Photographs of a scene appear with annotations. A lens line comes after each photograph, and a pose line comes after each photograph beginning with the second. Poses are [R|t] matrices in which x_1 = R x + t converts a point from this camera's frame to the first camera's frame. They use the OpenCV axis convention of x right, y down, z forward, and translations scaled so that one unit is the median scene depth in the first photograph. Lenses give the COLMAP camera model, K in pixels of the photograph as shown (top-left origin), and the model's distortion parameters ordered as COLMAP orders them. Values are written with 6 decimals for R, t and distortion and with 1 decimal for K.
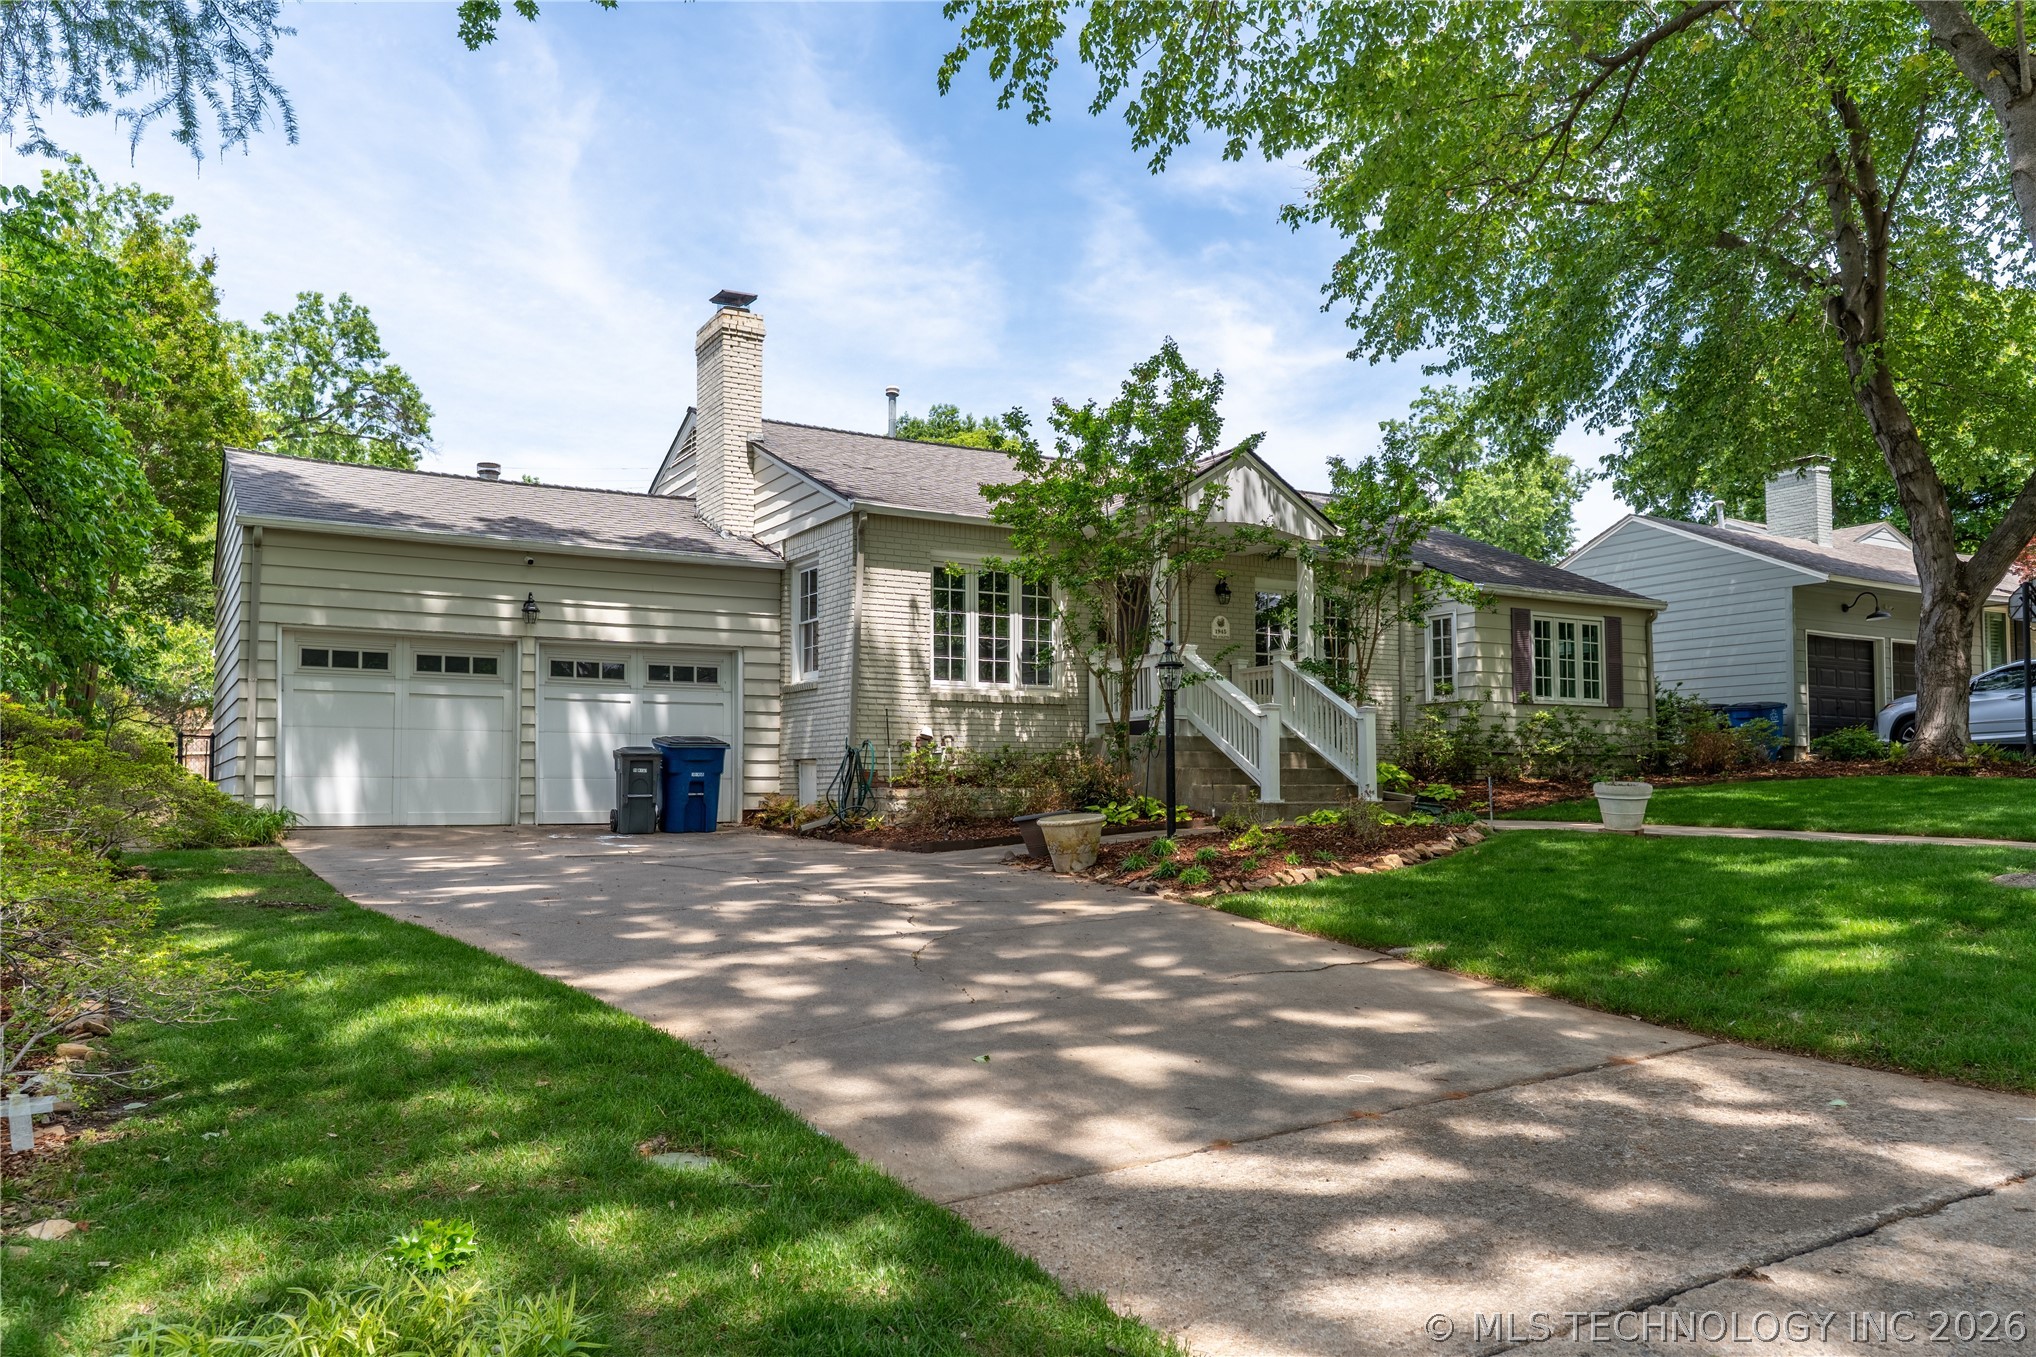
lens RADIAL K [[1437.8, 0, 1007.7], [0, 1437.8, 683.5], [0, 0, 1]] dist [0.001133, -0.000169]
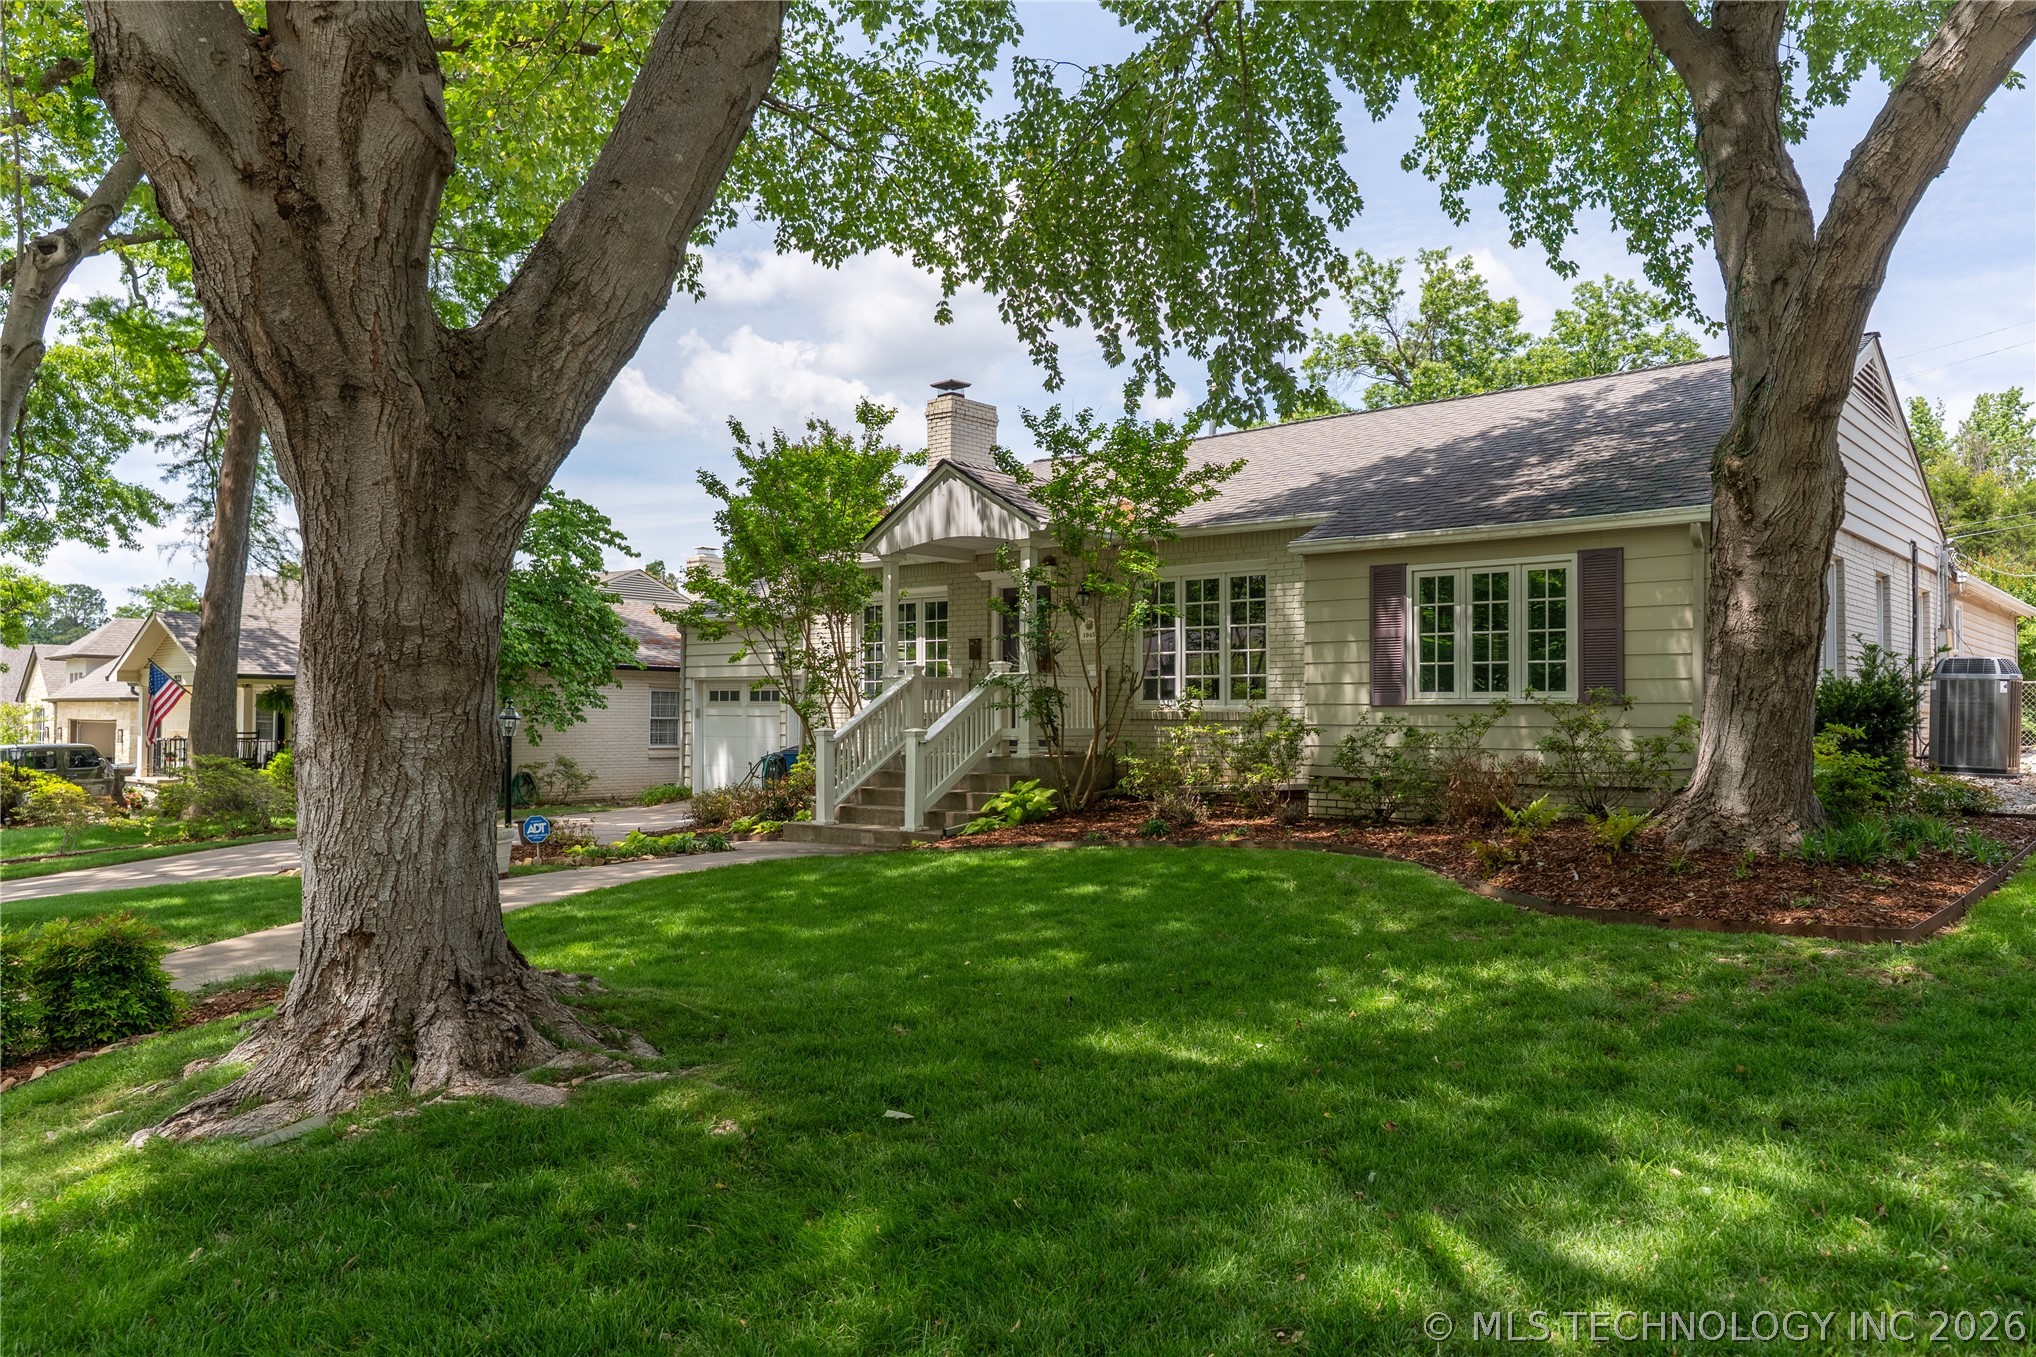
lens RADIAL K [[1437.8, 0, 1007.7], [0, 1437.8, 683.5], [0, 0, 1]] dist [0.001133, -0.000169]
pose [[0.314007, -0.020738, -0.949194, 1.116327], [0.063543, 0.997979, -0.000783, -0.008310], [0.947292, -0.060069, 0.314690, 0.720689]]
